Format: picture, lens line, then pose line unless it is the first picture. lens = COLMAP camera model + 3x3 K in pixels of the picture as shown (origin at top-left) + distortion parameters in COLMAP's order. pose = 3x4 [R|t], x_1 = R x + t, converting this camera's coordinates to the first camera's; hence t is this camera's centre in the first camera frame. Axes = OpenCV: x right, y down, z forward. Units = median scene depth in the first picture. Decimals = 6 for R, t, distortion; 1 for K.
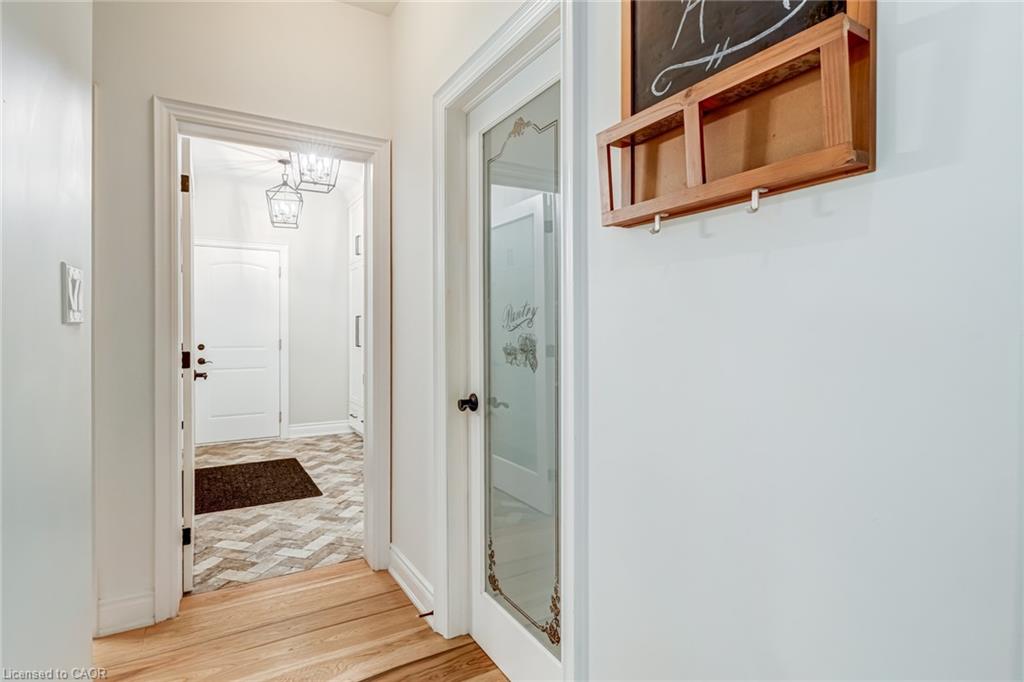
lens RADIAL K [[510.7, 0, 511.0], [0, 510.7, 335.6], [0, 0, 1]] dist [-0.000147, -0.000588]
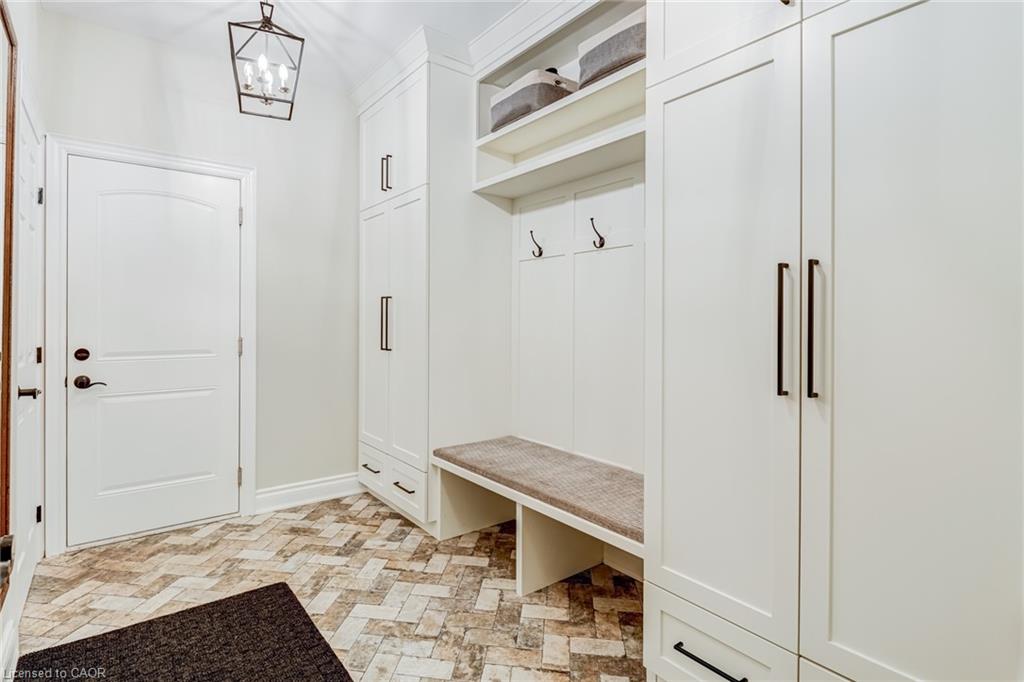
lens RADIAL K [[510.7, 0, 510.0], [0, 510.7, 322.7], [0, 0, 1]] dist [-0.000147, -0.000588]
pose [[0.993027, 0.003582, 0.117830, -0.236000], [-0.002941, 0.999980, -0.005609, -0.007061], [-0.117848, 0.005223, 0.993018, 0.430196]]
